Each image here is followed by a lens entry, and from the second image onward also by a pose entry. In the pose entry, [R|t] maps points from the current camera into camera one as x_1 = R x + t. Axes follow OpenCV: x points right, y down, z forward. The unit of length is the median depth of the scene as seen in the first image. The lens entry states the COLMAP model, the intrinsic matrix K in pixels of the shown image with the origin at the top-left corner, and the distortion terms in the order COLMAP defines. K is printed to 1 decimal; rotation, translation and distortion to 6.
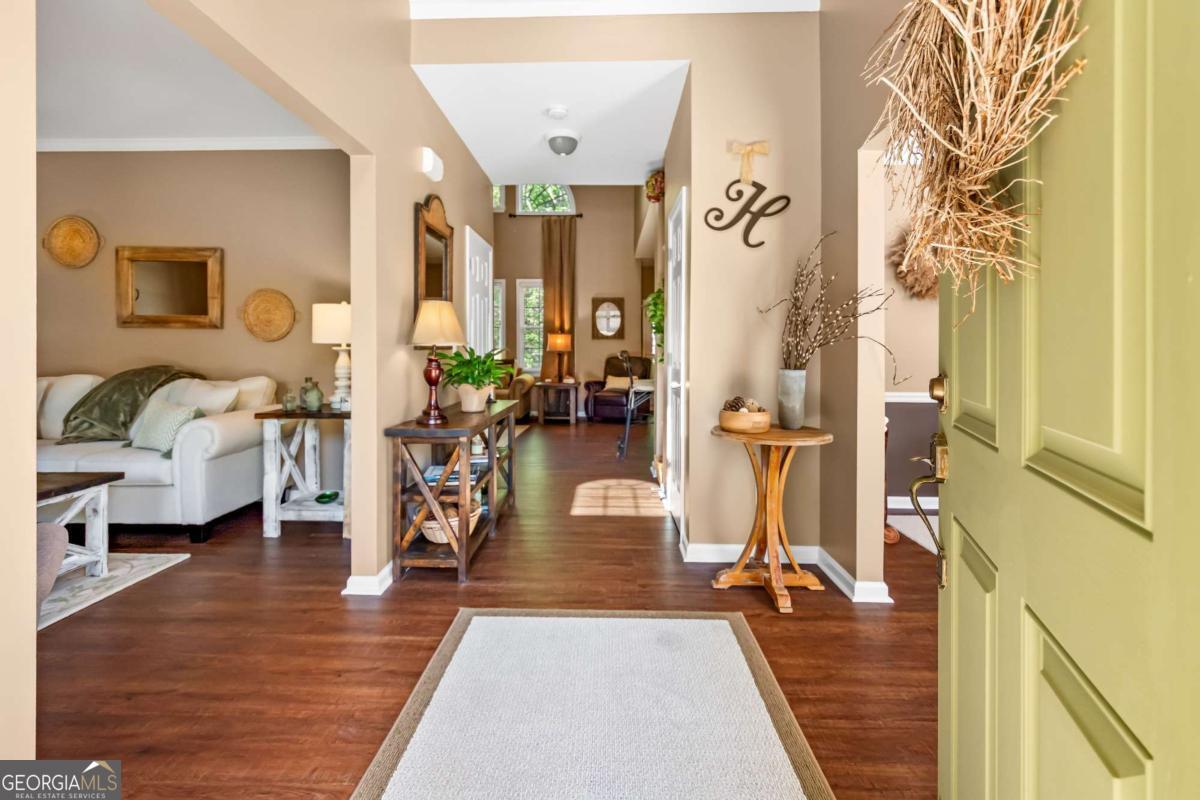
lens RADIAL K [[555.1, 0, 597.7], [0, 555.1, 341.7], [0, 0, 1]] dist [0.001374, -0.000847]
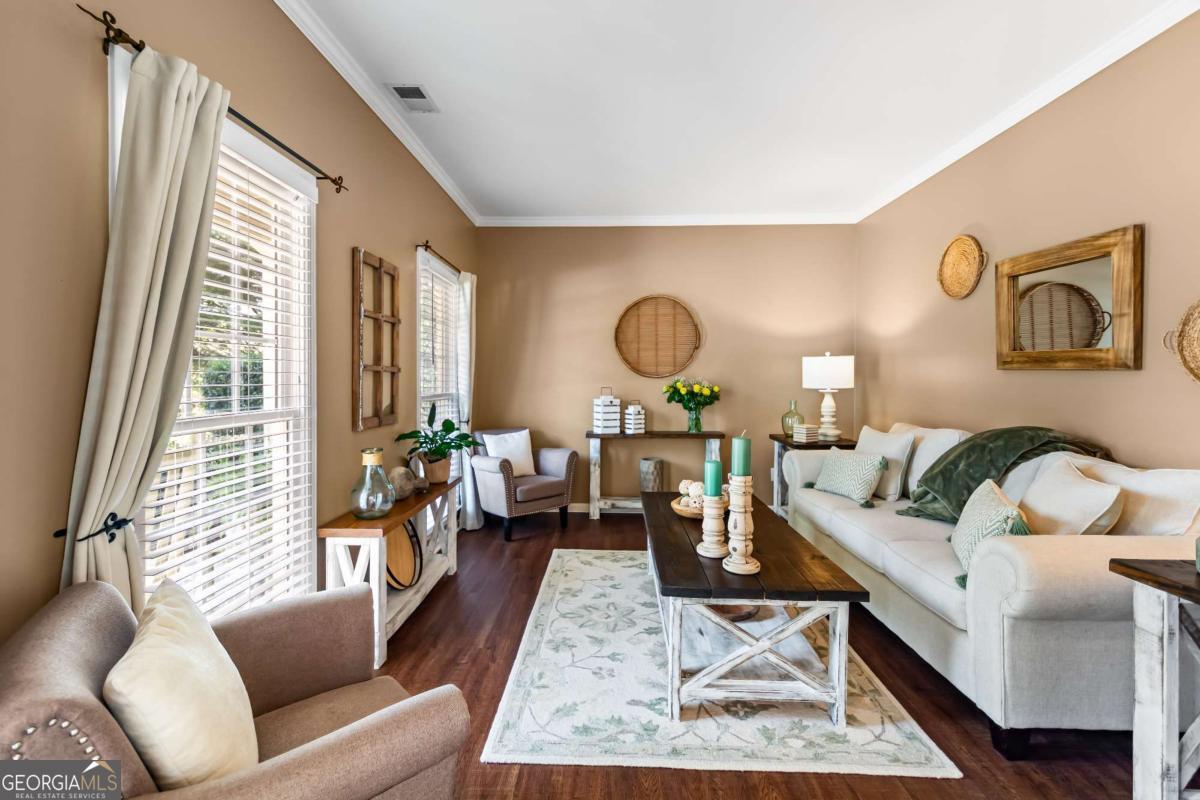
lens RADIAL K [[537.8, 0, 596.5], [0, 537.8, 379.7], [0, 0, 1]] dist [-0.000041, -0.000006]
pose [[-0.017807, 0.008756, -0.999803, -0.162357], [0.000583, 0.999962, 0.008747, -0.022834], [0.999841, -0.000427, -0.017811, 0.576763]]
